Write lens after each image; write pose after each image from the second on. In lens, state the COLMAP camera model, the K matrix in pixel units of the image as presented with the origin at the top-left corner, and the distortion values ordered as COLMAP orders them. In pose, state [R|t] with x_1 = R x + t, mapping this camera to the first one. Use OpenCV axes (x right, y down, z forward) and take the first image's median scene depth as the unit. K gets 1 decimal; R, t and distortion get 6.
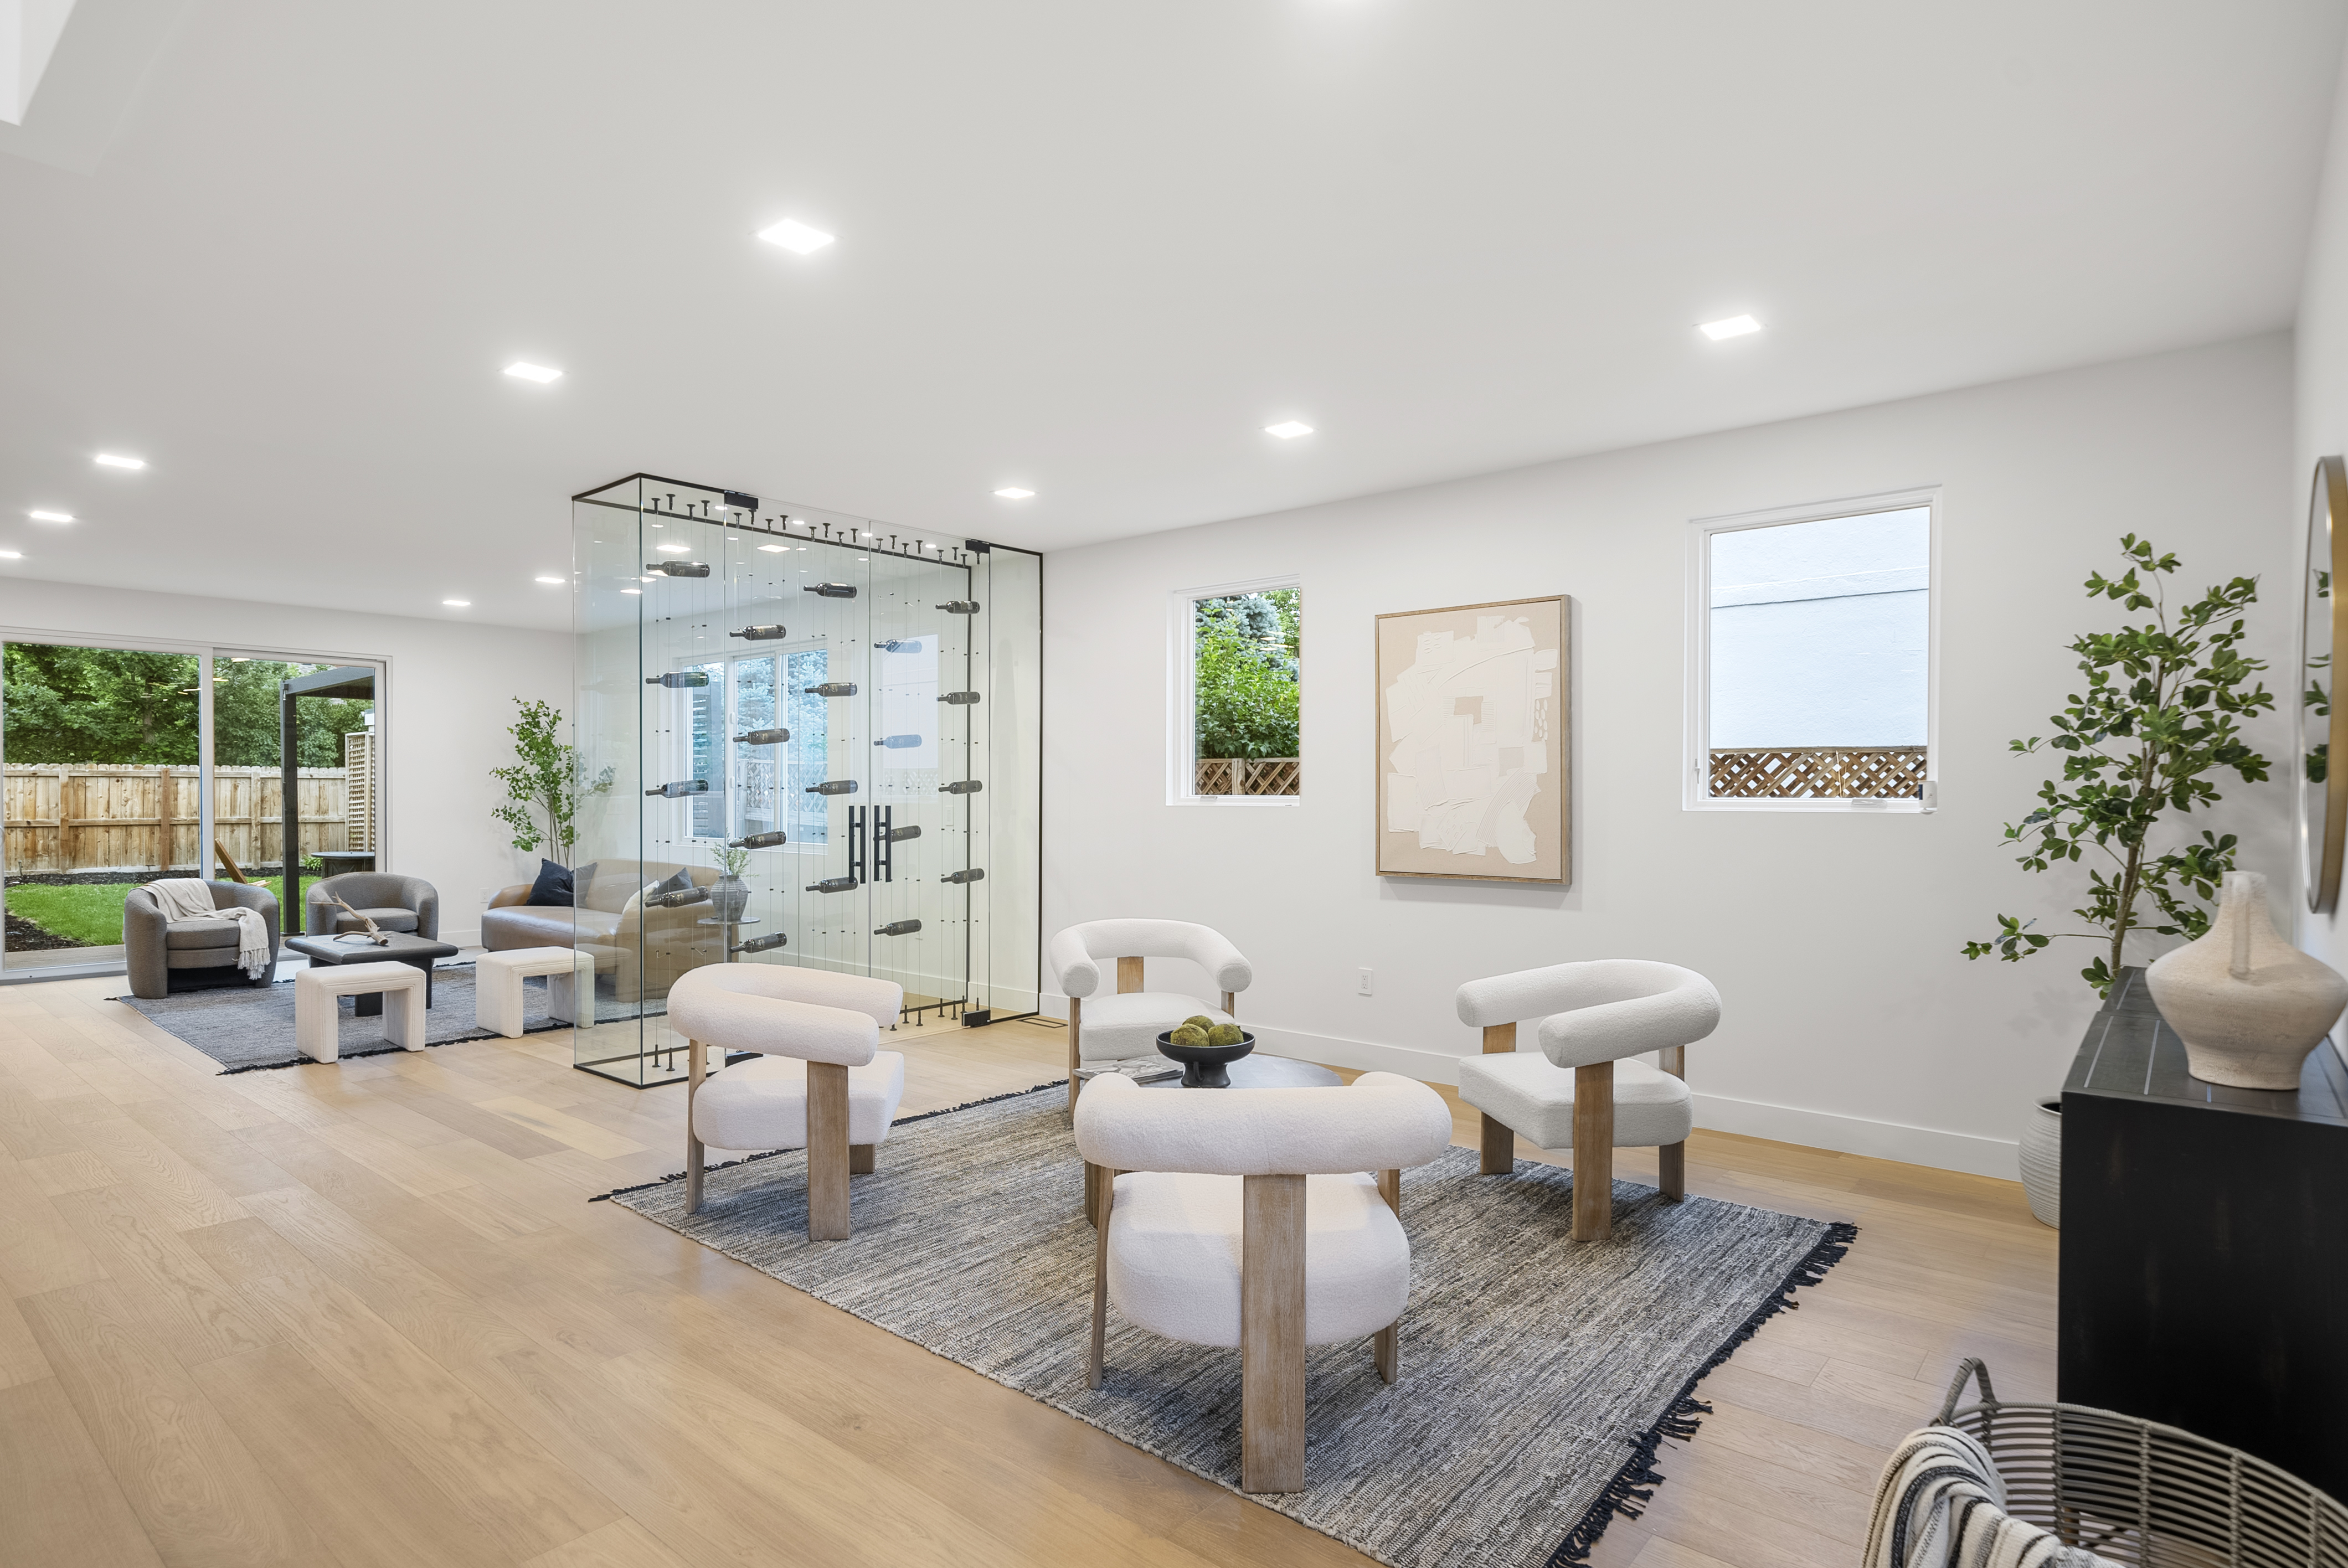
lens RADIAL K [[1229.2, 0, 1165.0], [0, 1229.2, 805.1], [0, 0, 1]] dist [-0.001330, 0.000901]
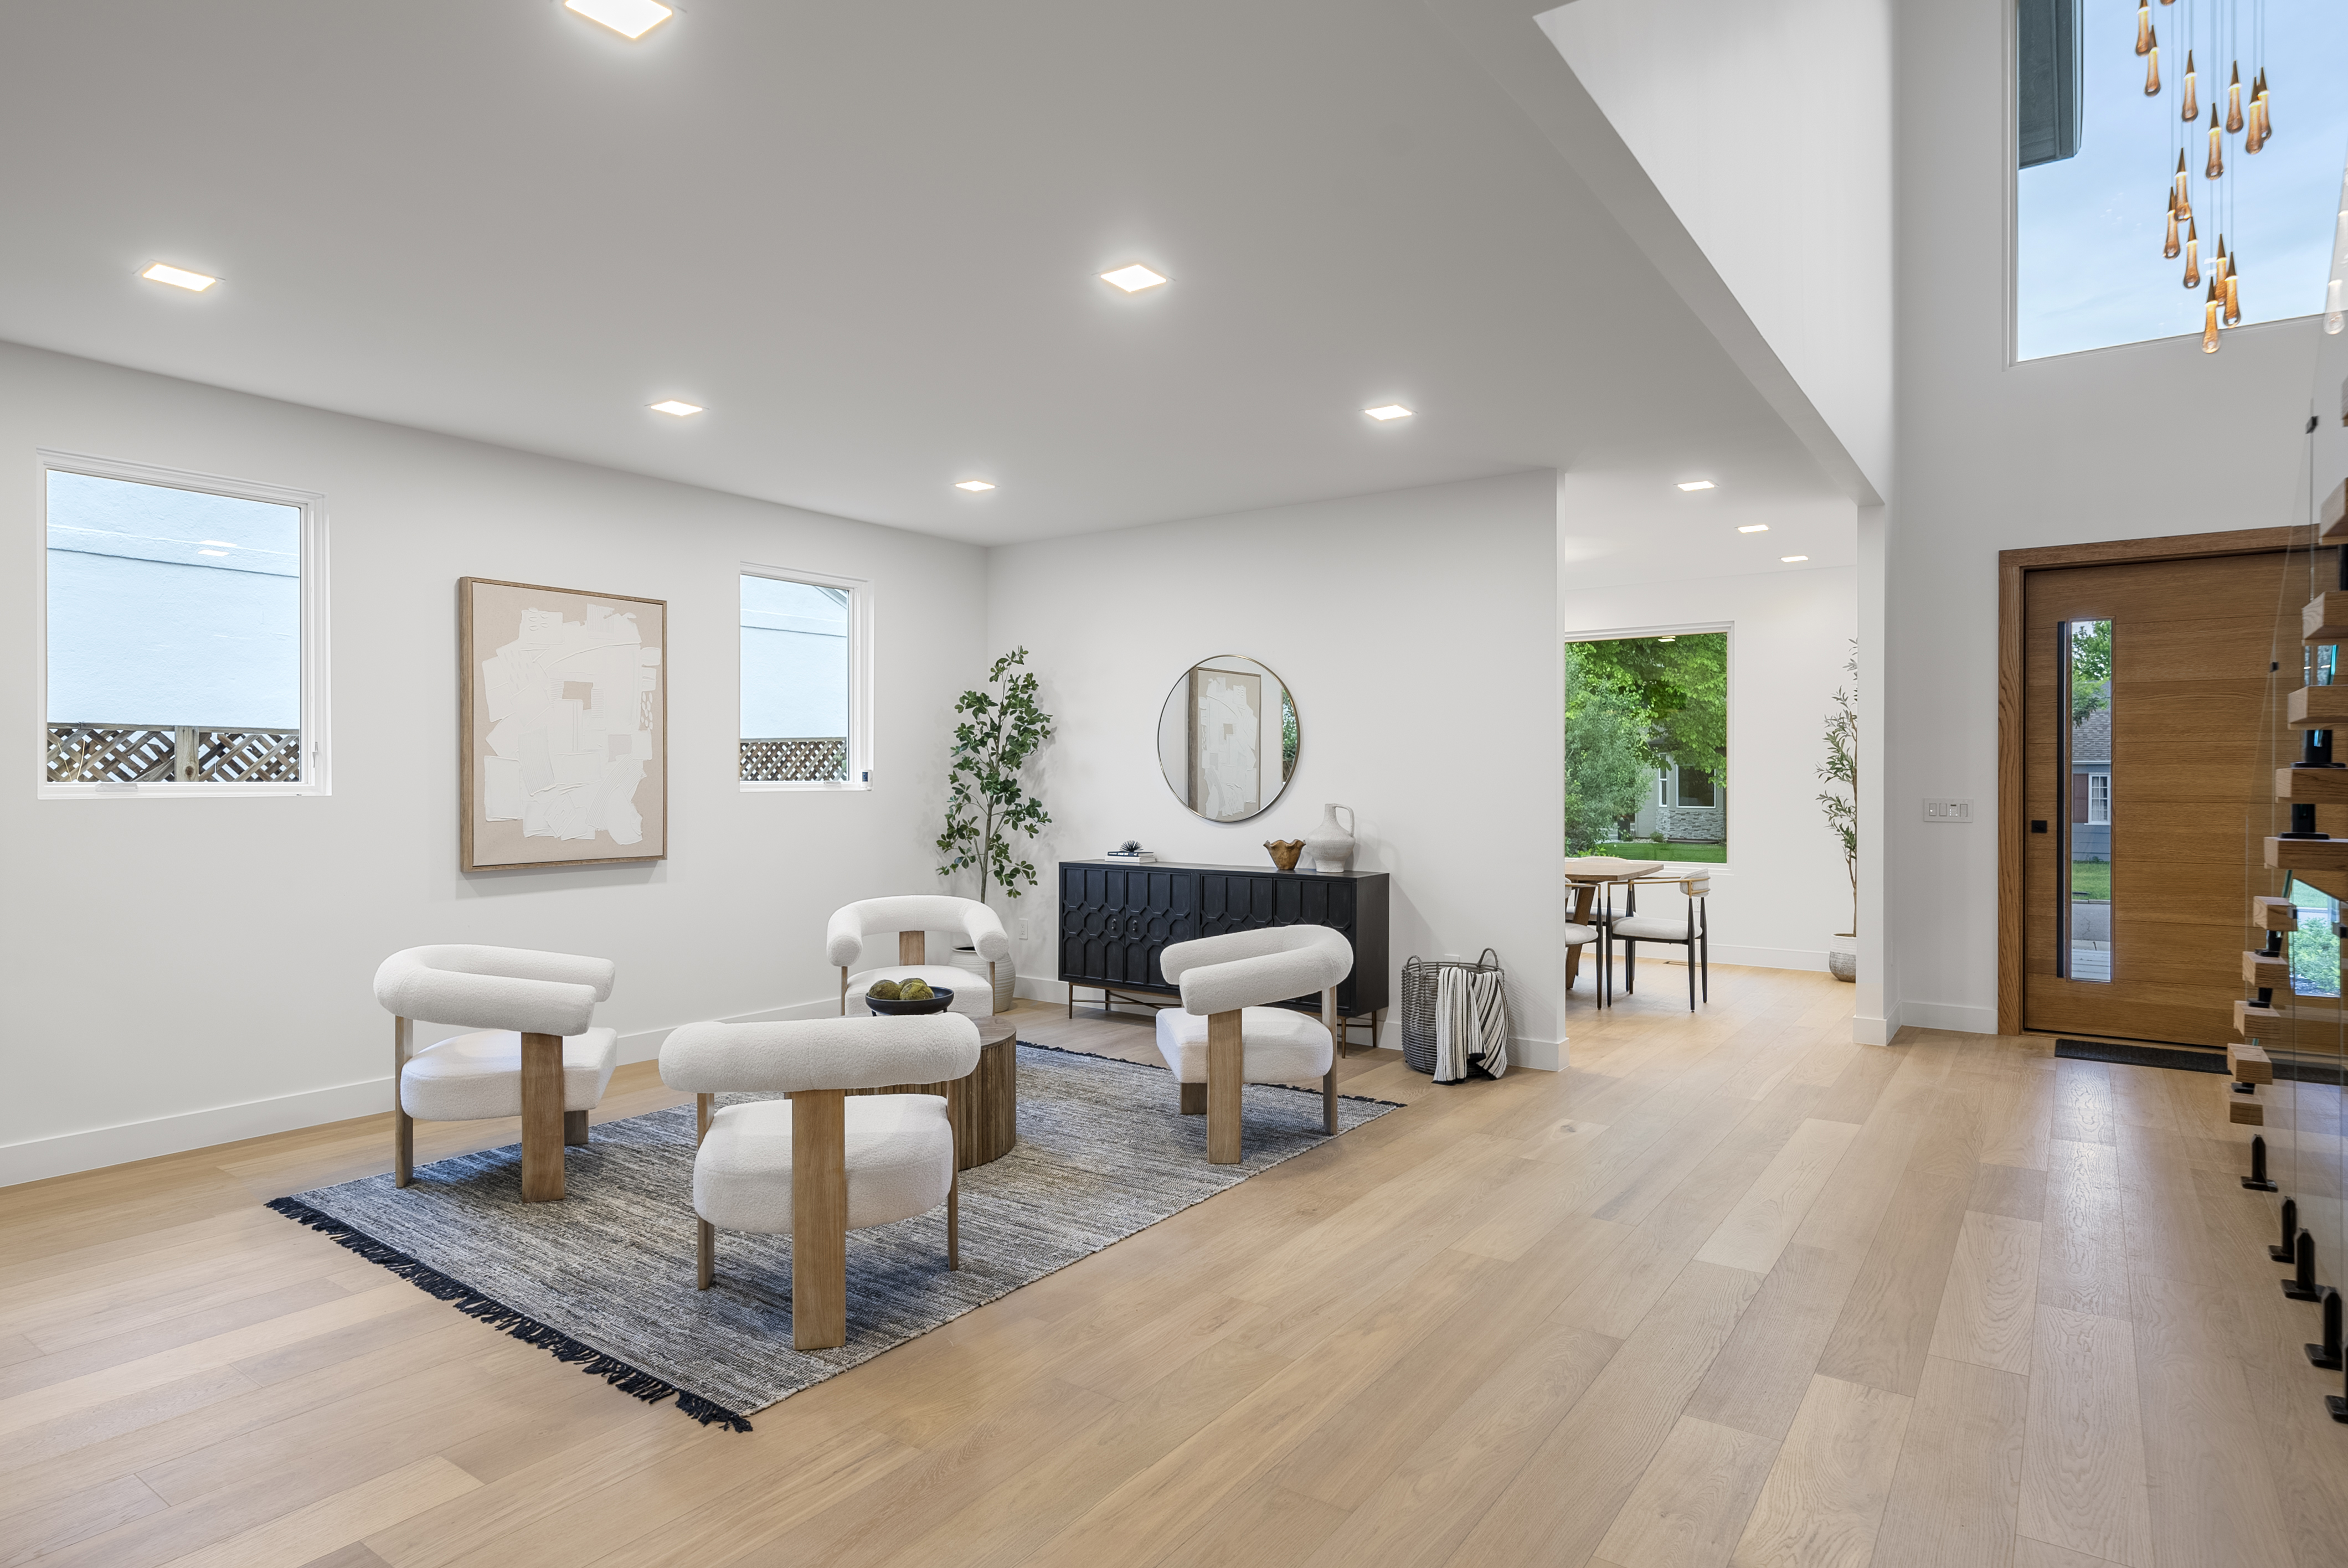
lens RADIAL K [[1276.4, 0, 1162.6], [0, 1276.4, 784.2], [0, 0, 1]] dist [-0.000713, 0.001523]
pose [[-0.080958, -0.007651, 0.996688, -0.698363], [0.009445, 0.999920, 0.008443, -0.007593], [-0.996673, 0.010098, -0.080880, 0.516072]]
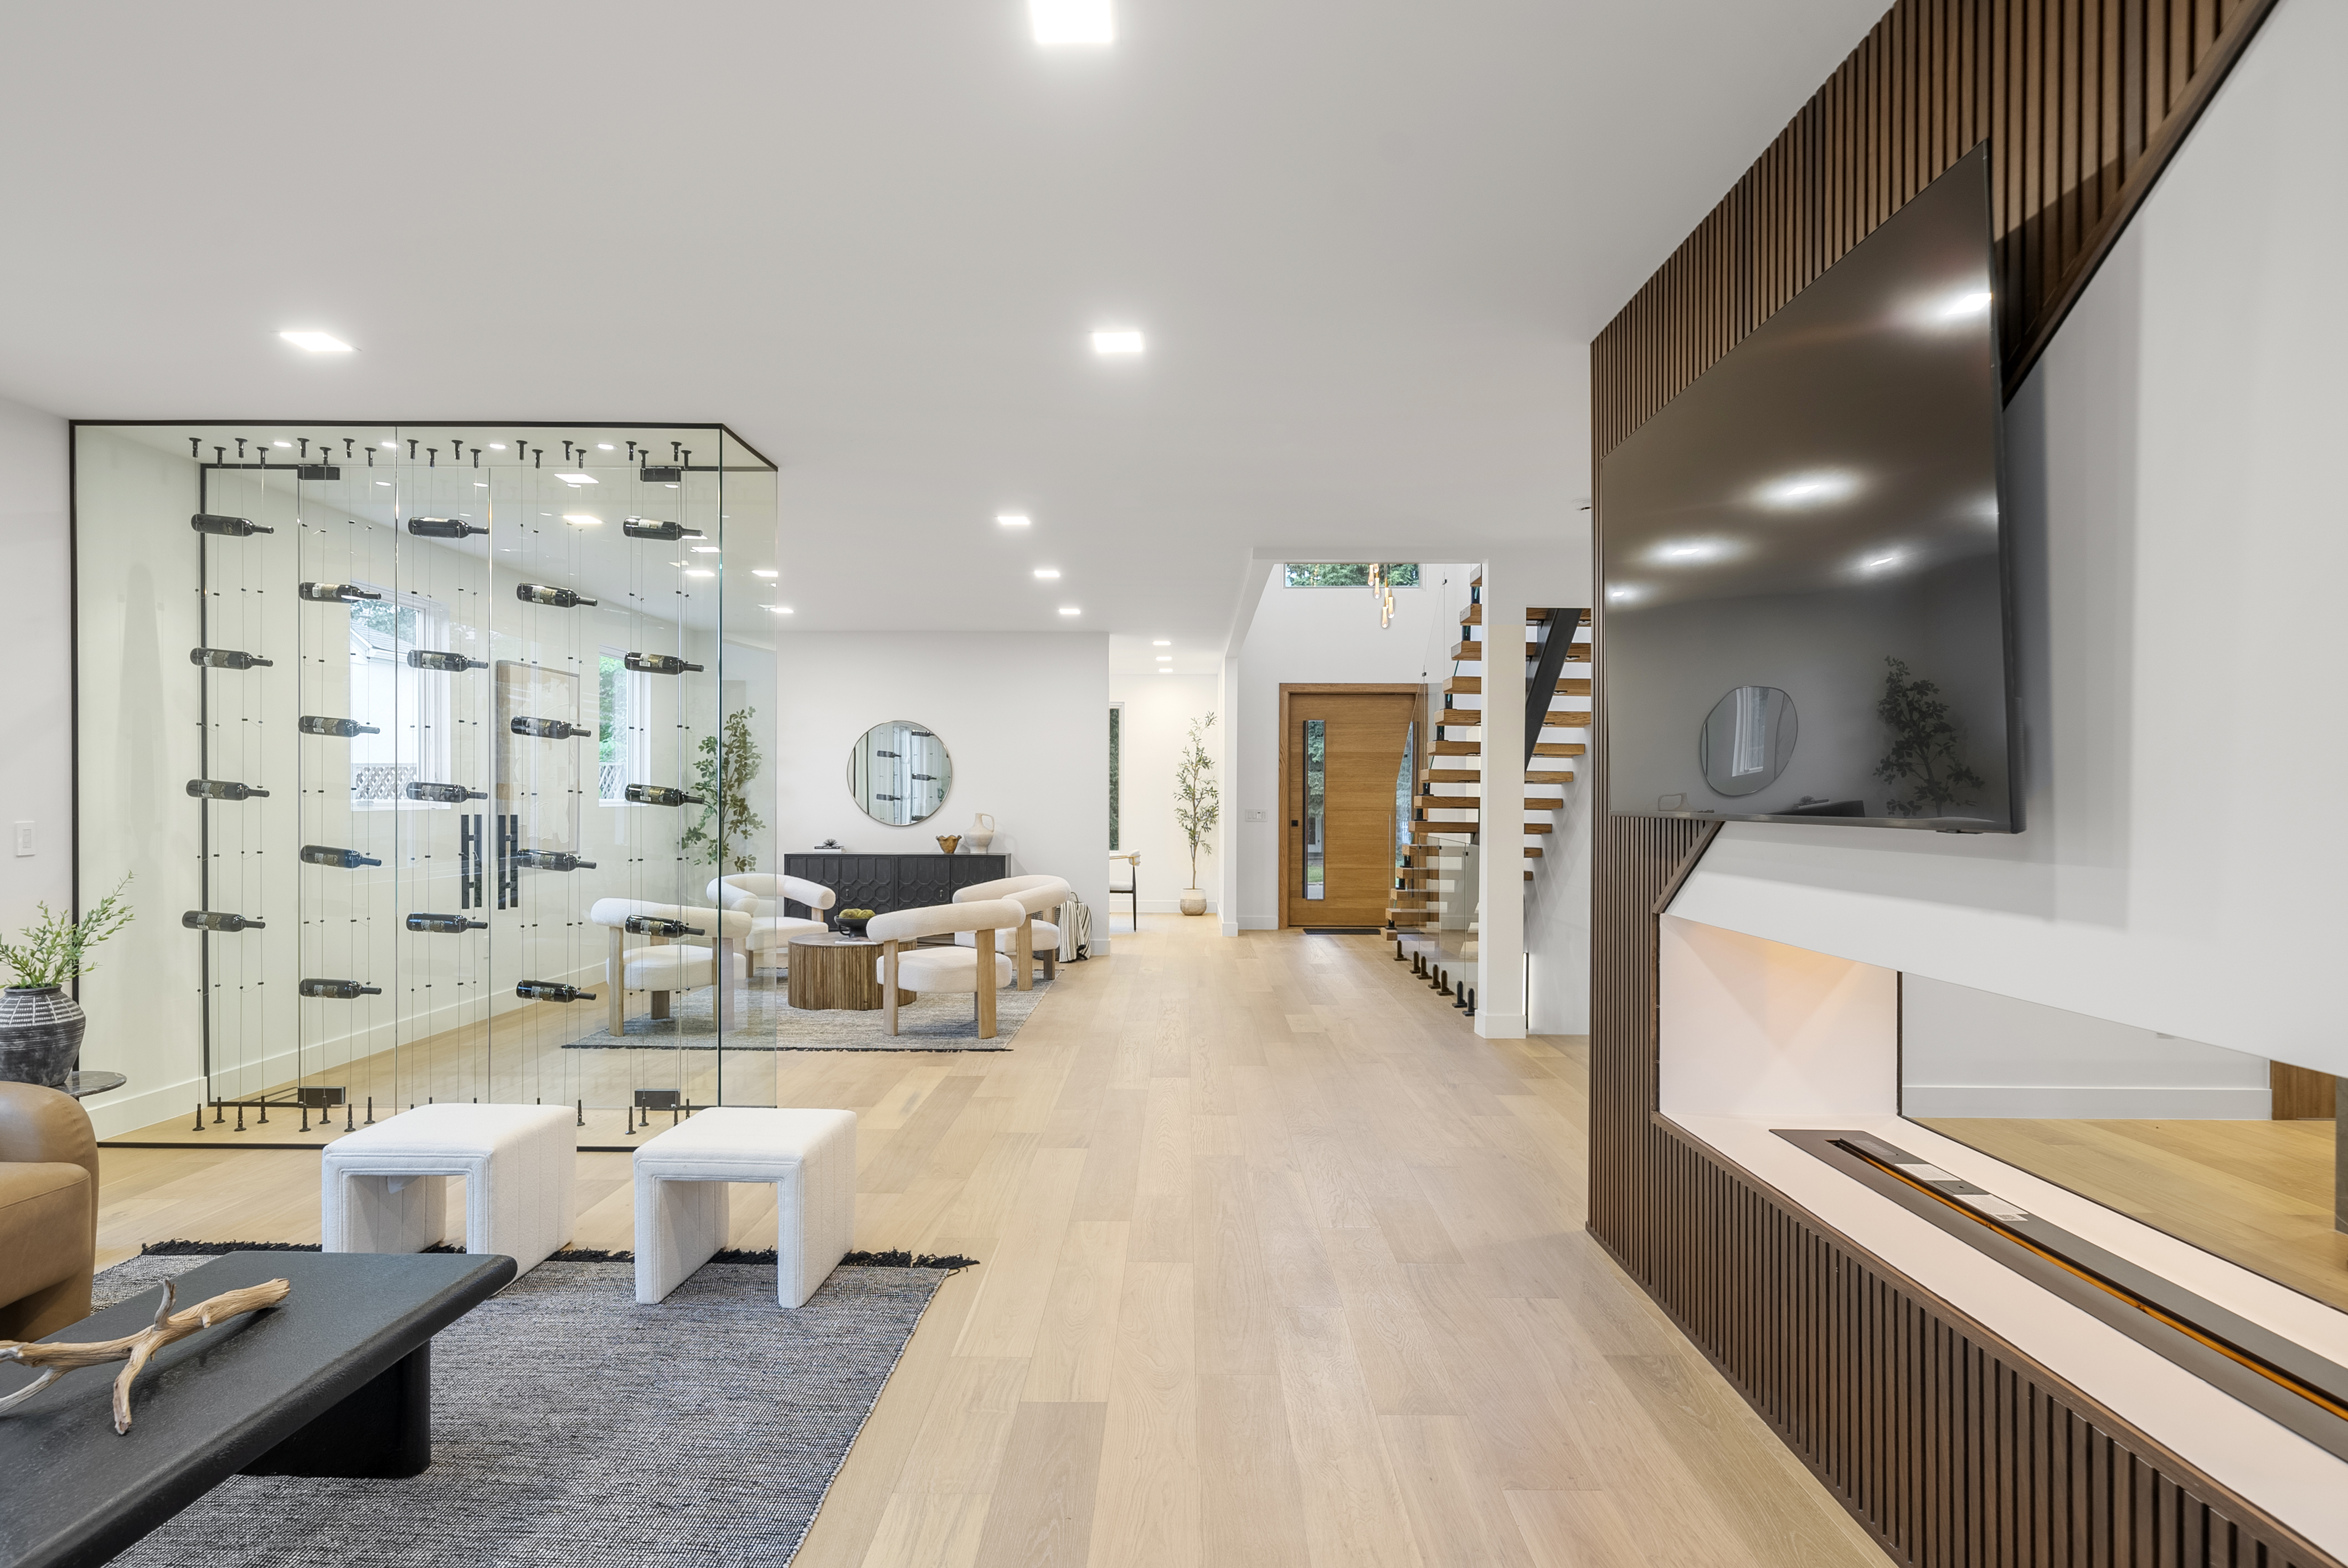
lens RADIAL K [[1292.7, 0, 1170.3], [0, 1292.7, 810.8], [0, 0, 1]] dist [0.006278, 0.000690]
pose [[-0.636323, -0.012567, 0.771320, -1.191944], [0.002983, 0.999820, 0.018752, -0.017046], [-0.771417, 0.014233, -0.636171, 1.190783]]
